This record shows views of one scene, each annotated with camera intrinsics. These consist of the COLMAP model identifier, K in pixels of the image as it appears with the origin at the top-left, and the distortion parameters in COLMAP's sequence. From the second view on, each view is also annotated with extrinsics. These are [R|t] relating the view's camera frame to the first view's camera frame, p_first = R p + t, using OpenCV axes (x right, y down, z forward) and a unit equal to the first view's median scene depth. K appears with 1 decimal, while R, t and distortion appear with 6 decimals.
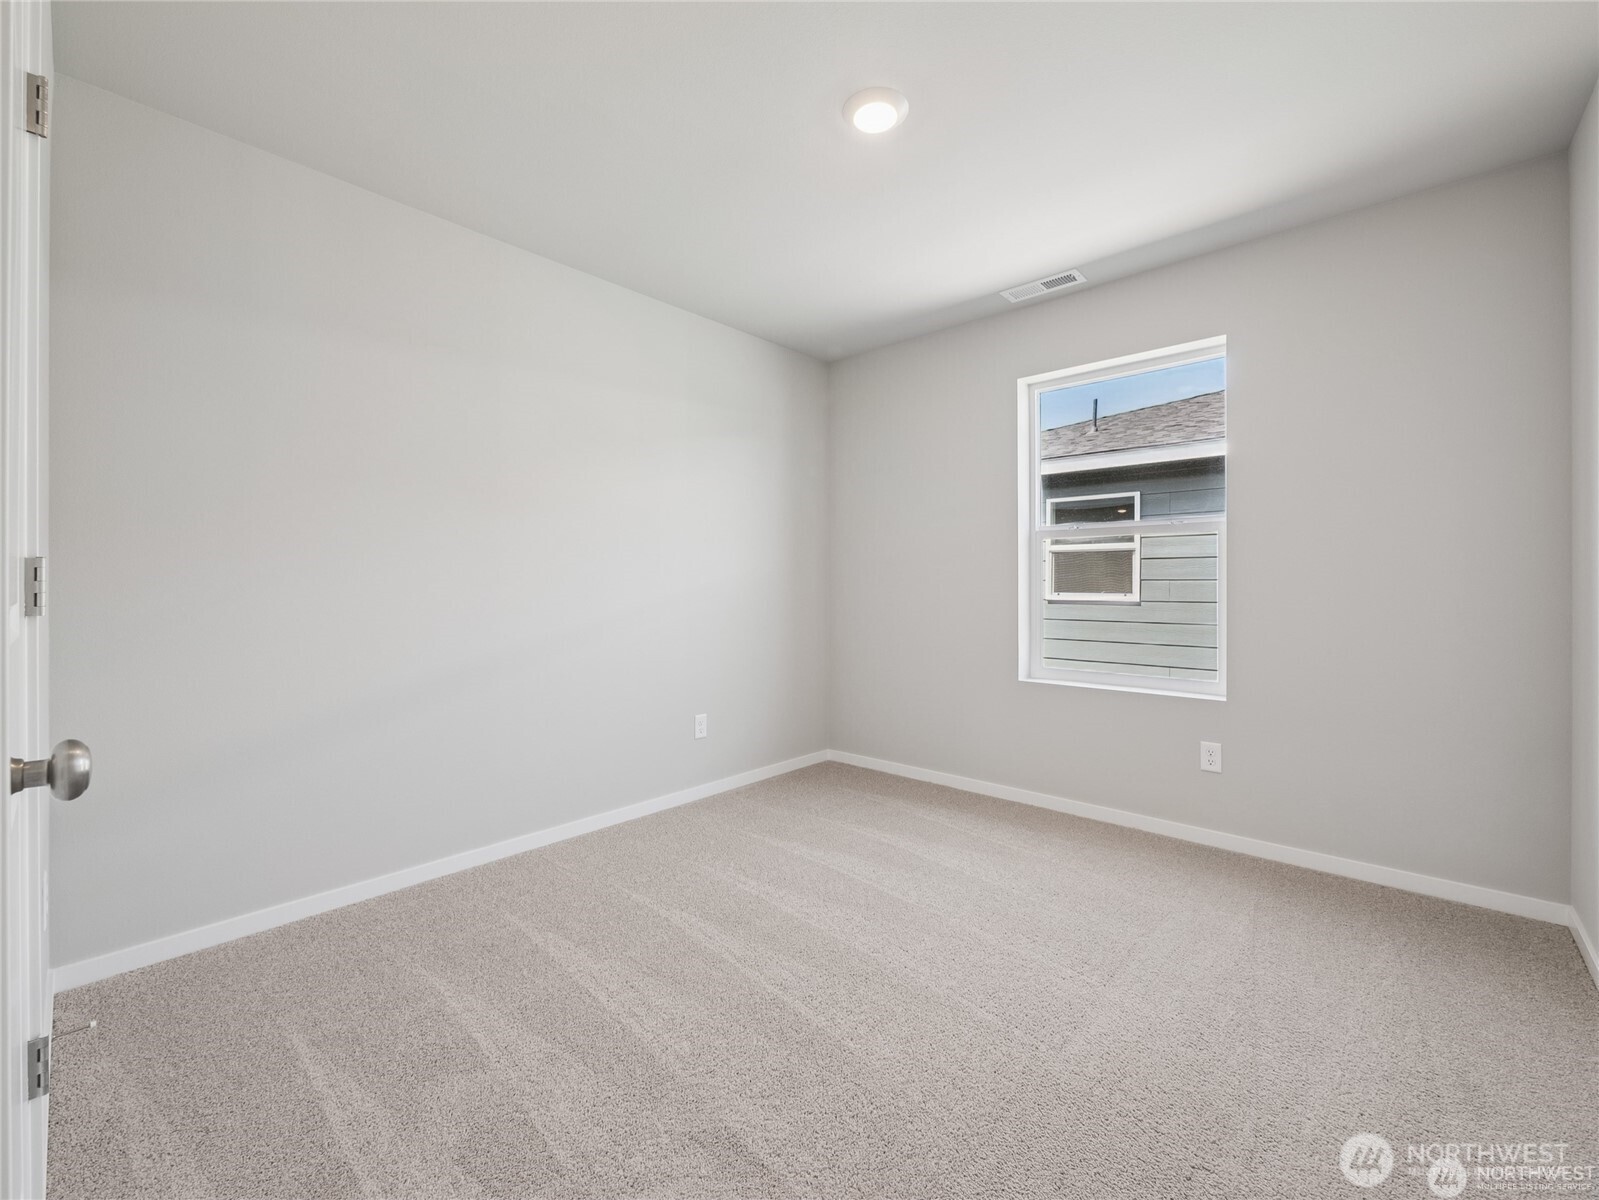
lens RADIAL K [[586.1, 0, 800.6], [0, 586.1, 565.4], [0, 0, 1]] dist [-0.049176, 0.009032]
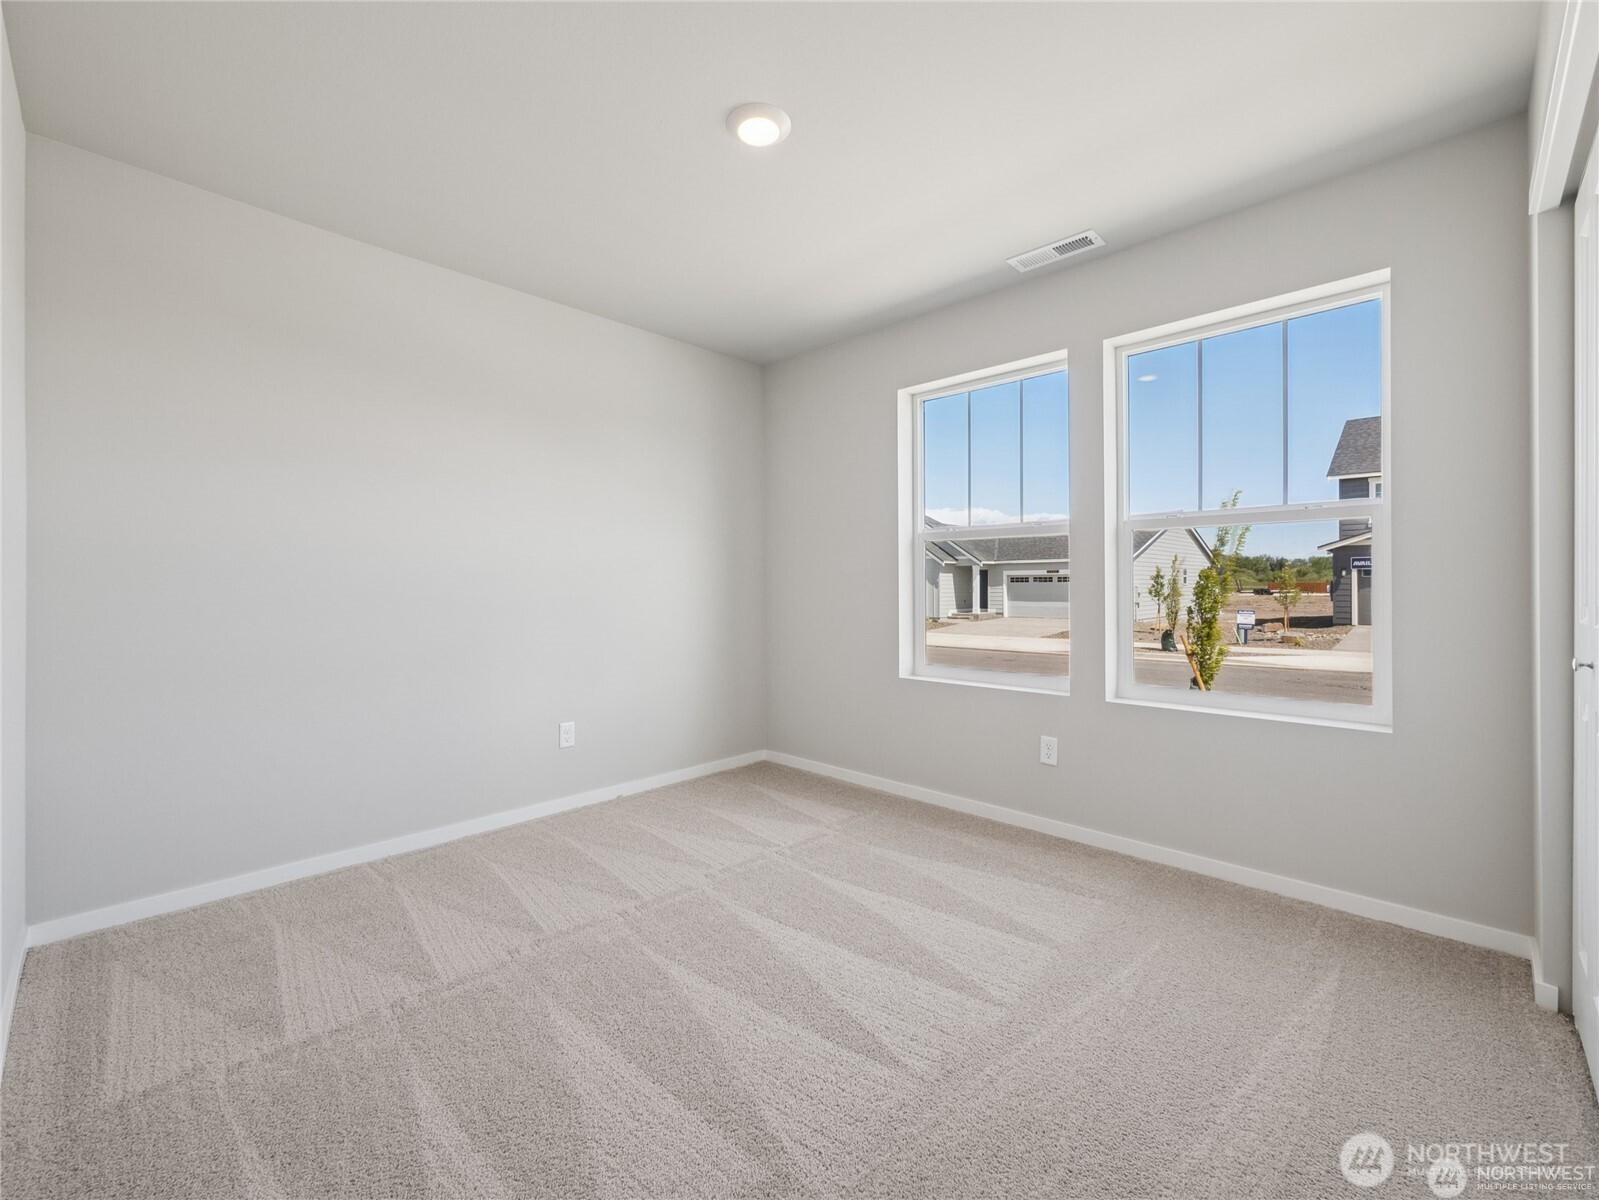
lens RADIAL K [[671.2, 0, 794.8], [0, 671.2, 586.8], [0, 0, 1]] dist [-0.003499, 0.000126]
pose [[0.997815, 0.001586, -0.066049, 0.227919], [0.000541, 0.999483, 0.032162, -0.007119], [0.066066, -0.032128, 0.997298, -0.186905]]
